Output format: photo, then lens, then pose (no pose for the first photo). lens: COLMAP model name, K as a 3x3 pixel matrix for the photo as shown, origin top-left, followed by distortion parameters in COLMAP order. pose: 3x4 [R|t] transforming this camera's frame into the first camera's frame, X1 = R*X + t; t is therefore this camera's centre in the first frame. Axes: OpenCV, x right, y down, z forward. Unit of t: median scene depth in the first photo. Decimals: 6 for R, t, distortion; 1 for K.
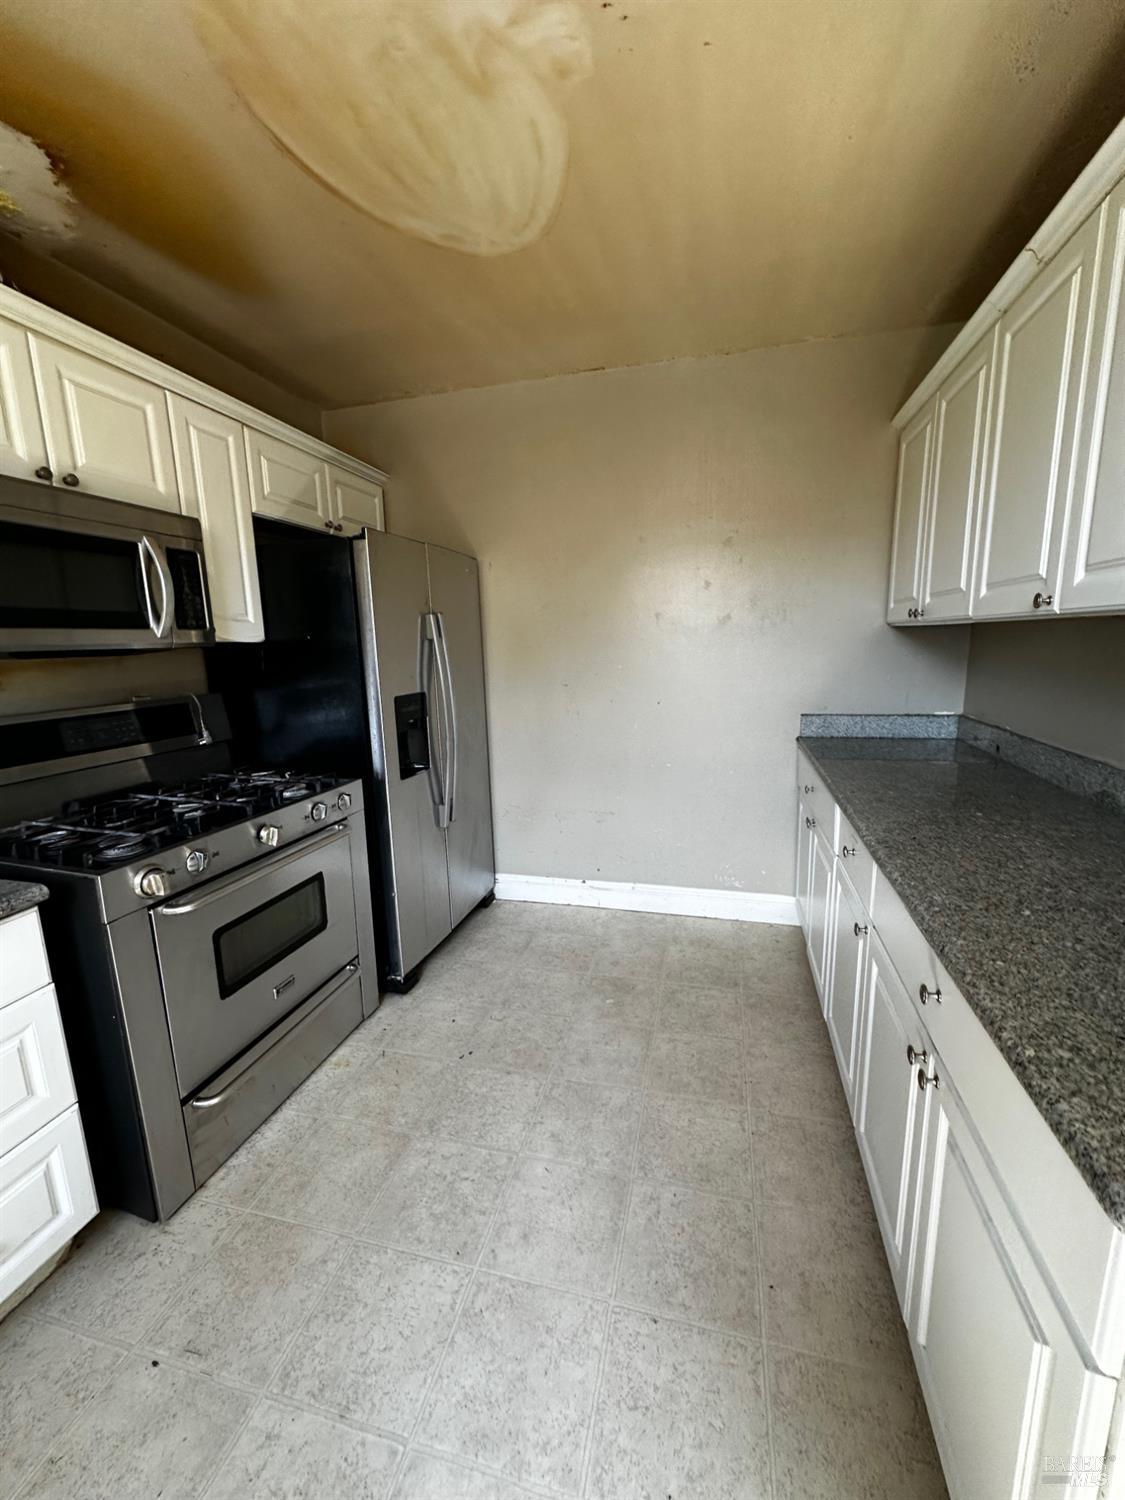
lens RADIAL K [[599.3, 0, 567.7], [0, 599.3, 753.1], [0, 0, 1]] dist [-0.003546, 0.000648]
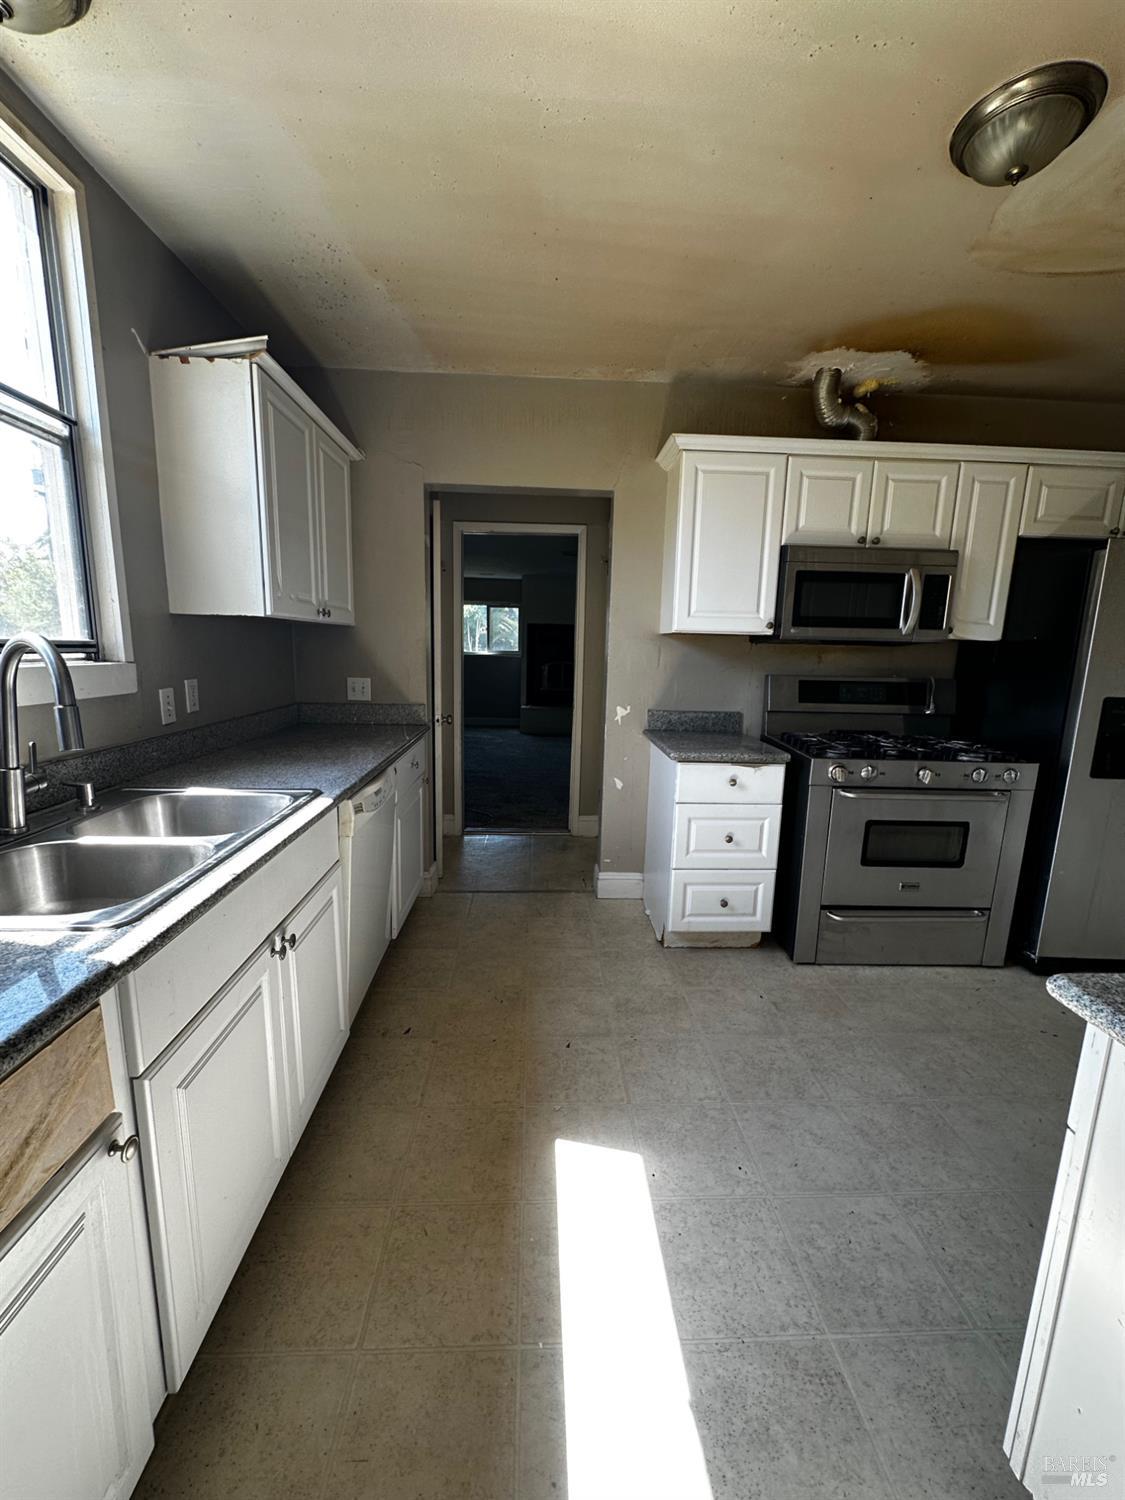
lens RADIAL K [[599.3, 0, 561.6], [0, 599.3, 752.4], [0, 0, 1]] dist [-0.003546, 0.000648]
pose [[0.289301, 0.199478, -0.936223, 0.539379], [-0.204818, 0.968295, 0.143021, 0.056255], [0.935069, 0.150379, 0.320985, -0.251779]]
